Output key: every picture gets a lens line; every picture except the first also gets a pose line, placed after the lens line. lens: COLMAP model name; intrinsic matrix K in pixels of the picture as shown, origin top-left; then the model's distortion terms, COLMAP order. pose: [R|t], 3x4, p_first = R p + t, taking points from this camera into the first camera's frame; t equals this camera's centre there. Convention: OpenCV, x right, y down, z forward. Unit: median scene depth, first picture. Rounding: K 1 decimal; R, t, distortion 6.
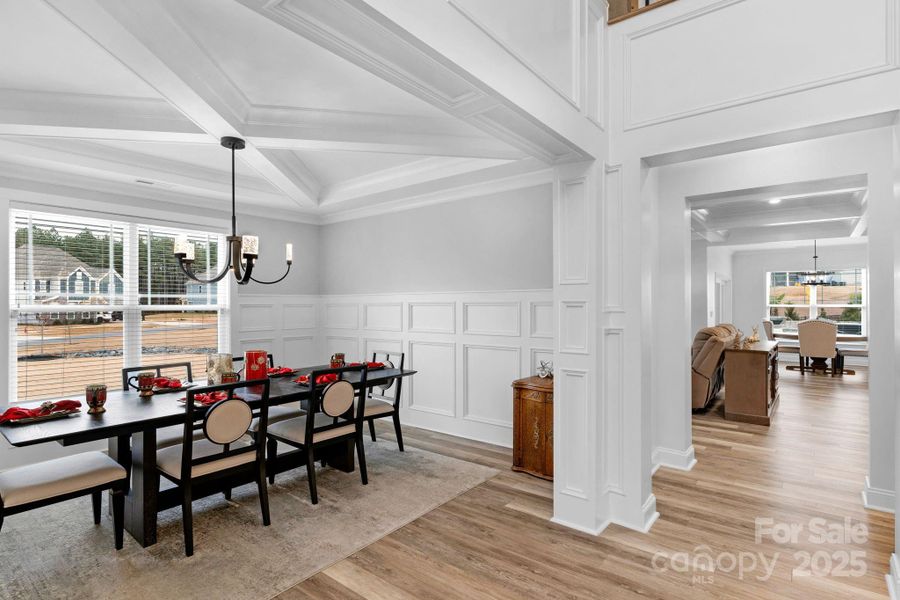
lens RADIAL K [[429.0, 0, 444.2], [0, 429.0, 302.2], [0, 0, 1]] dist [-0.000926, 0.000556]
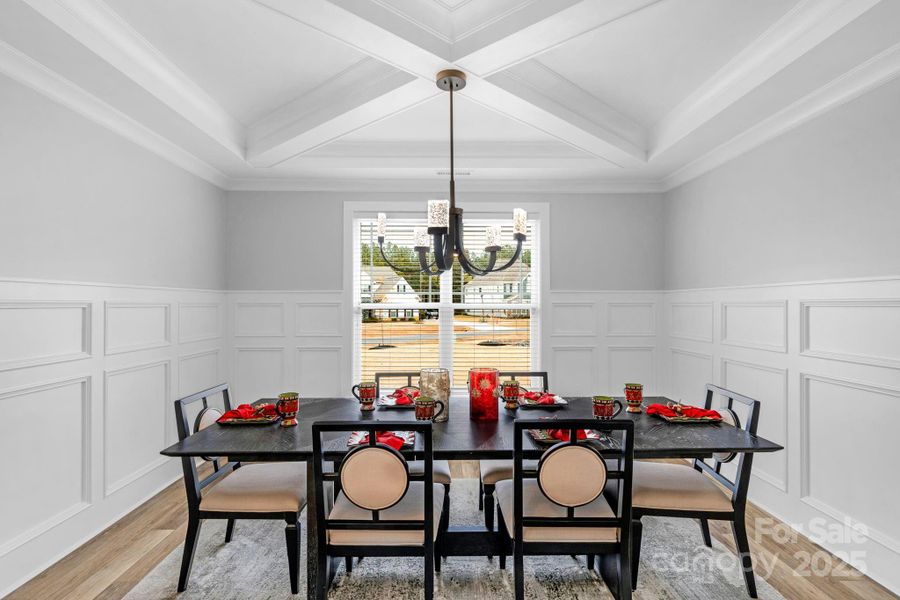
lens RADIAL K [[448.9, 0, 453.6], [0, 448.9, 298.7], [0, 0, 1]] dist [-0.005402, -0.000134]
pose [[0.657566, -0.003438, -0.753389, 0.064002], [0.000012, 0.999990, -0.004552, 0.001241], [0.753397, 0.002984, 0.657559, 0.381997]]
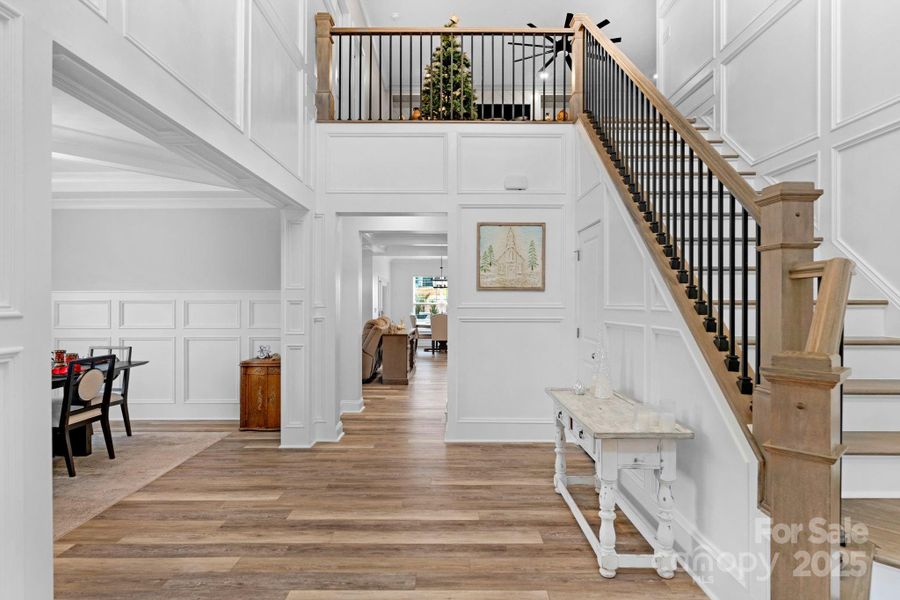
lens RADIAL K [[429.0, 0, 444.2], [0, 429.0, 302.2], [0, 0, 1]] dist [-0.000926, 0.000556]
pose [[0.755548, 0.001131, 0.655093, -0.205214], [-0.004714, 0.999982, 0.003711, -0.002632], [-0.655077, -0.005892, 0.755540, -0.346642]]
